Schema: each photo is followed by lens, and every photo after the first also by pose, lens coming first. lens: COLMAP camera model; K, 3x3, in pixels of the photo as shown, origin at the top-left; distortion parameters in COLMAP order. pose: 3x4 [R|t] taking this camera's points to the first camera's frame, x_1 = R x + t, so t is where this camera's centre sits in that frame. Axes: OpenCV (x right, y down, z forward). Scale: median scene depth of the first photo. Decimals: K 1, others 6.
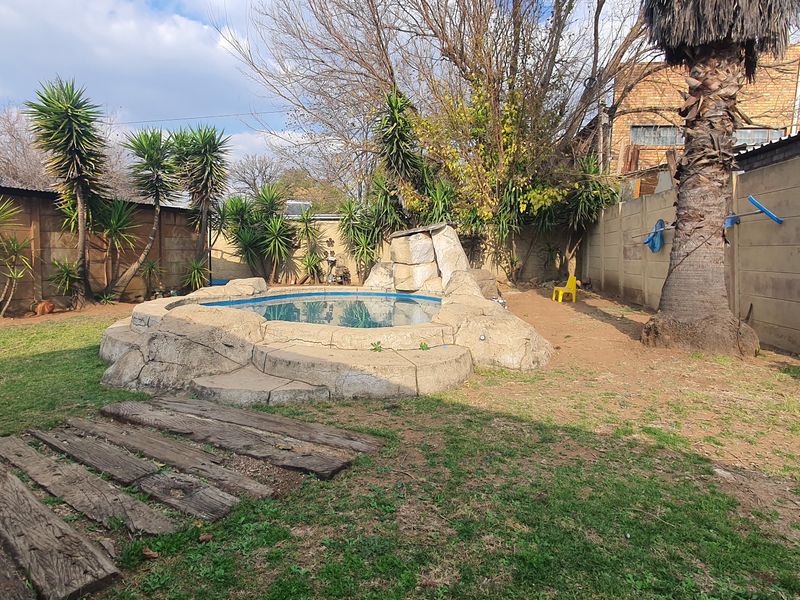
lens RADIAL K [[500.7, 0, 392.6], [0, 500.7, 304.1], [0, 0, 1]] dist [-0.000633, -0.004068]
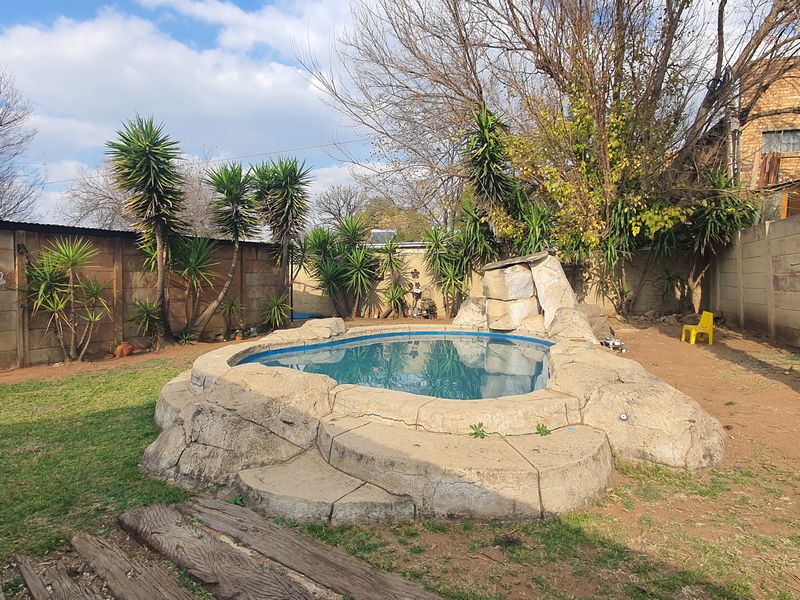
lens RADIAL K [[500.7, 0, 392.6], [0, 500.7, 304.1], [0, 0, 1]] dist [-0.000633, -0.004068]
pose [[0.985812, -0.007575, -0.167682, -0.012470], [-0.000851, 0.998743, -0.050120, -0.026477], [0.167851, 0.049552, 0.984566, 0.098699]]
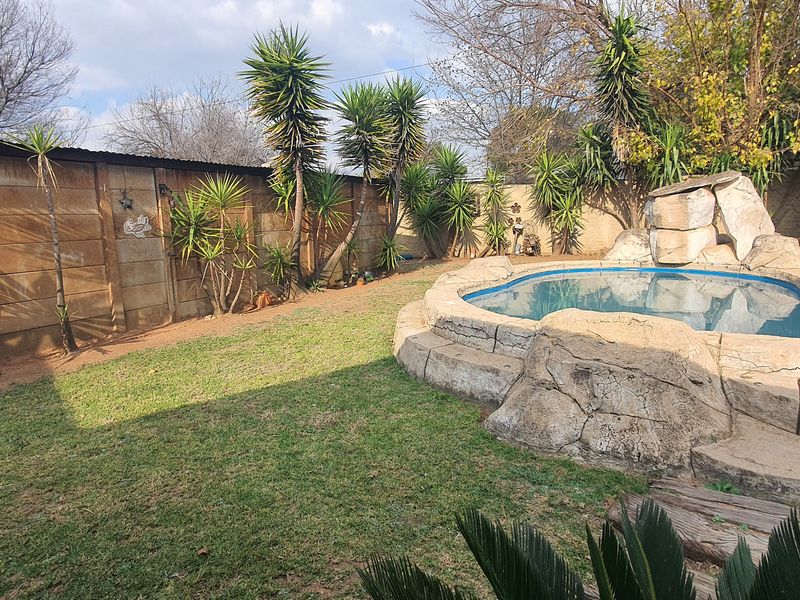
lens RADIAL K [[500.7, 0, 392.6], [0, 500.7, 304.1], [0, 0, 1]] dist [-0.000633, -0.004068]
pose [[0.980818, -0.020216, -0.193877, -0.236875], [0.033296, 0.997365, 0.064449, -0.027270], [0.192063, -0.069668, 0.978907, 0.134583]]
